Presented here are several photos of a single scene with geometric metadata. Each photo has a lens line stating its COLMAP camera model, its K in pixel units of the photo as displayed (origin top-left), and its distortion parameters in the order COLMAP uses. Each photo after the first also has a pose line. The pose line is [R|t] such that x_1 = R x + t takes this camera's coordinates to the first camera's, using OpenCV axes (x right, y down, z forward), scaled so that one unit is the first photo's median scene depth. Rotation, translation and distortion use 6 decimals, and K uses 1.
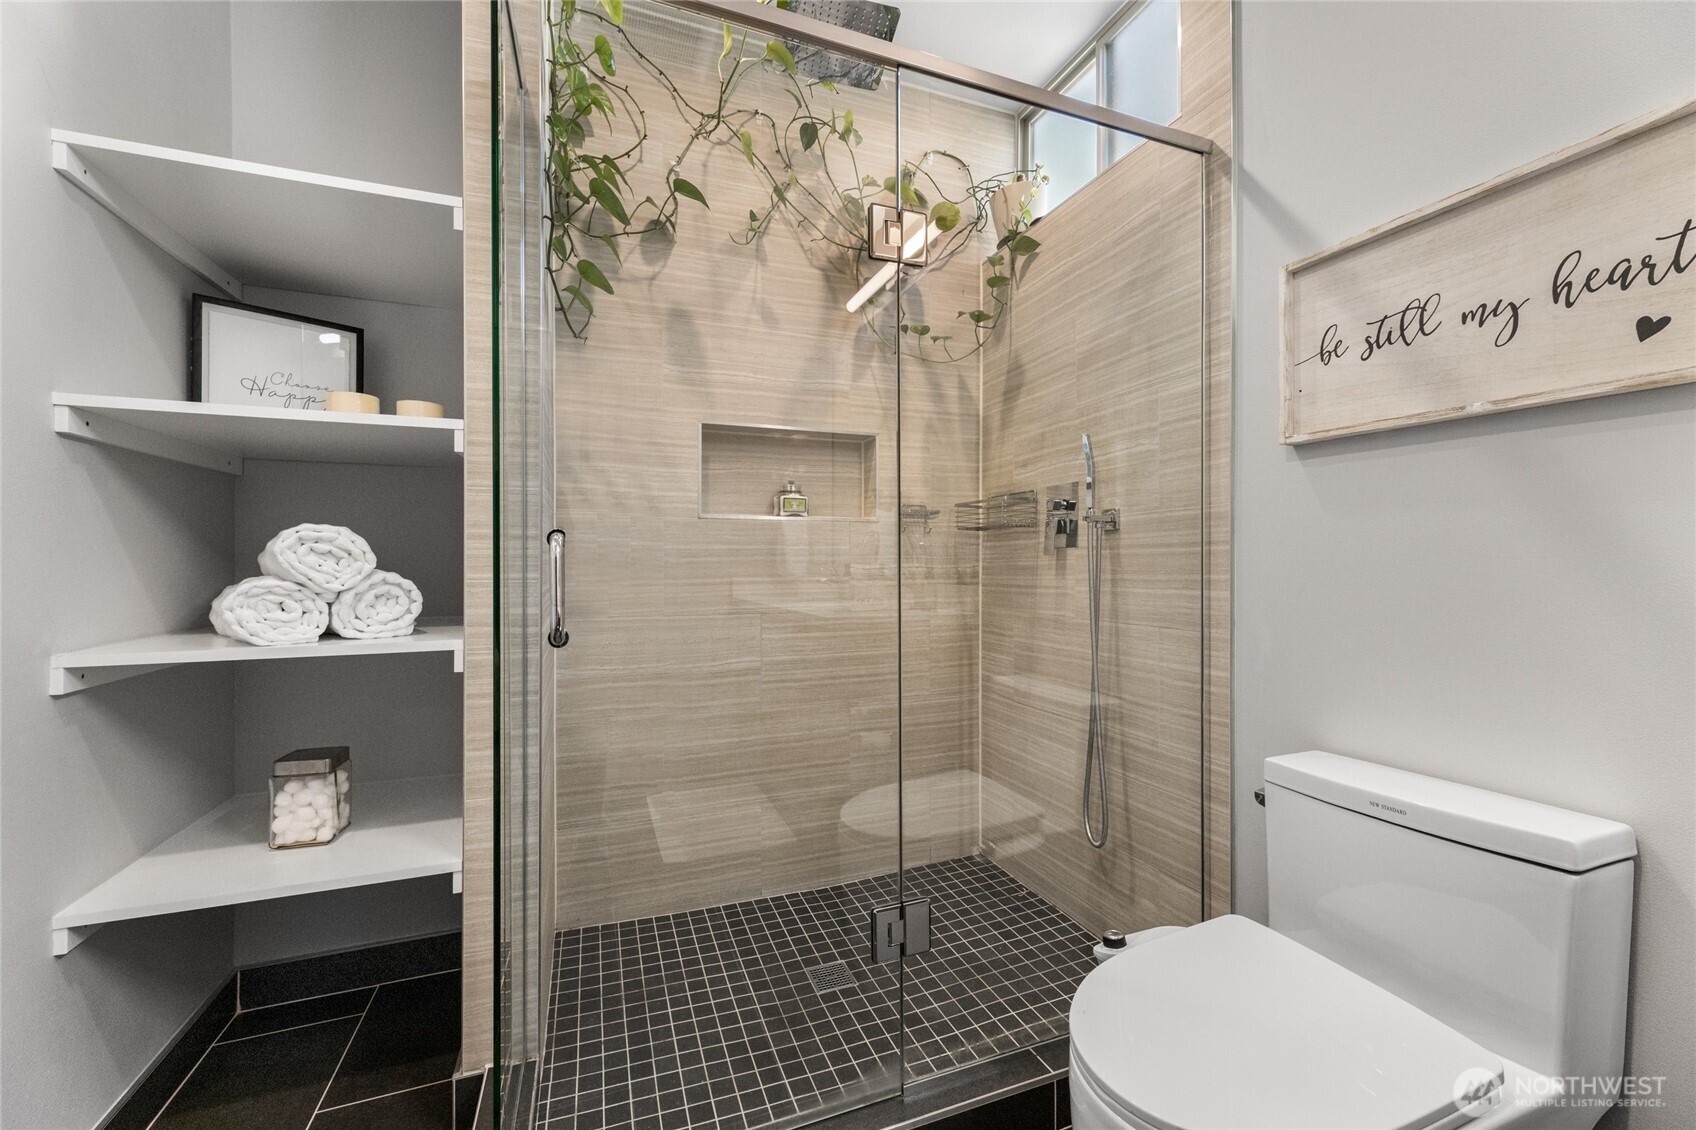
lens RADIAL K [[672.9, 0, 848.0], [0, 672.9, 565.0], [0, 0, 1]] dist [0.000667, 0.000044]
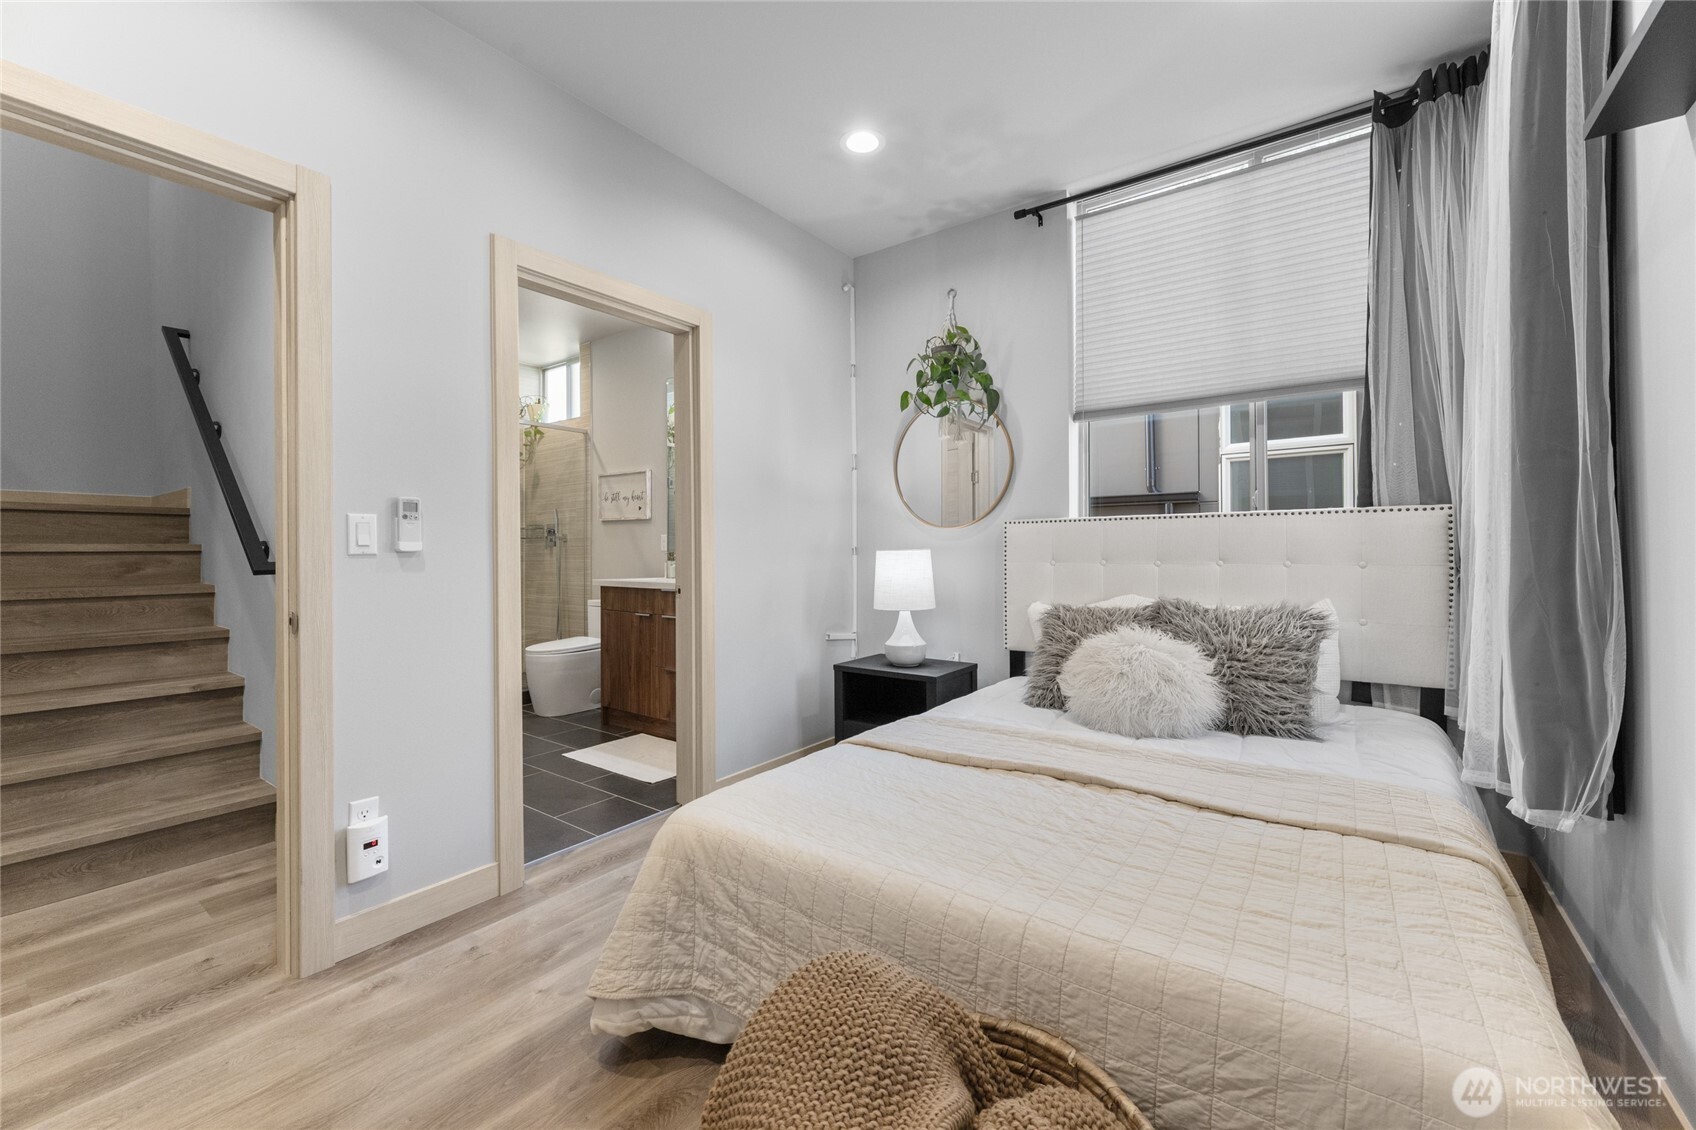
lens RADIAL K [[672.9, 0, 848.0], [0, 672.9, 565.0], [0, 0, 1]] dist [0.000667, 0.000044]
pose [[0.843647, -0.002564, 0.536893, -0.153283], [-0.000420, 0.999985, 0.005435, 0.037589], [-0.536899, -0.004810, 0.843633, -2.160232]]
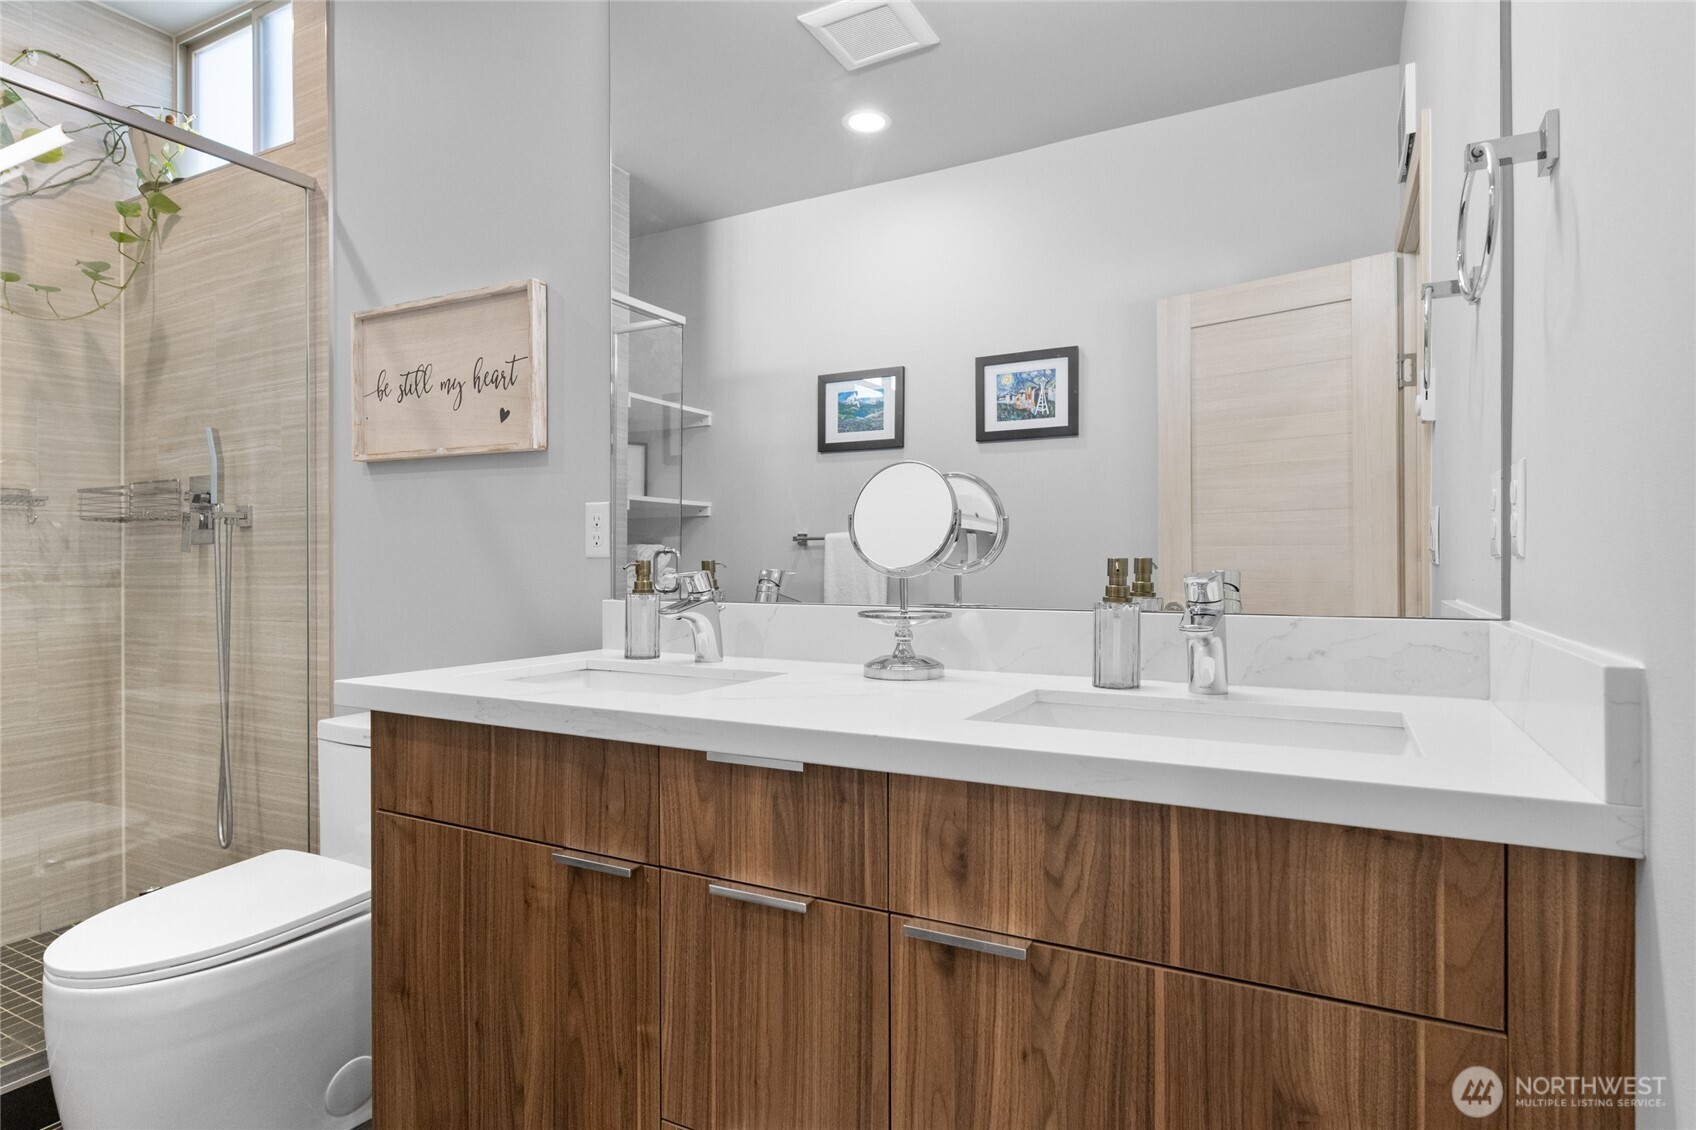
lens RADIAL K [[920.5, 0, 848.0], [0, 920.5, 565.0], [0, 0, 1]] dist [-0.001747, 0.000168]
pose [[0.756595, -0.005210, 0.653863, 0.171634], [0.004161, 0.999986, 0.003154, 0.003475], [-0.653871, 0.000335, 0.756606, -0.587206]]
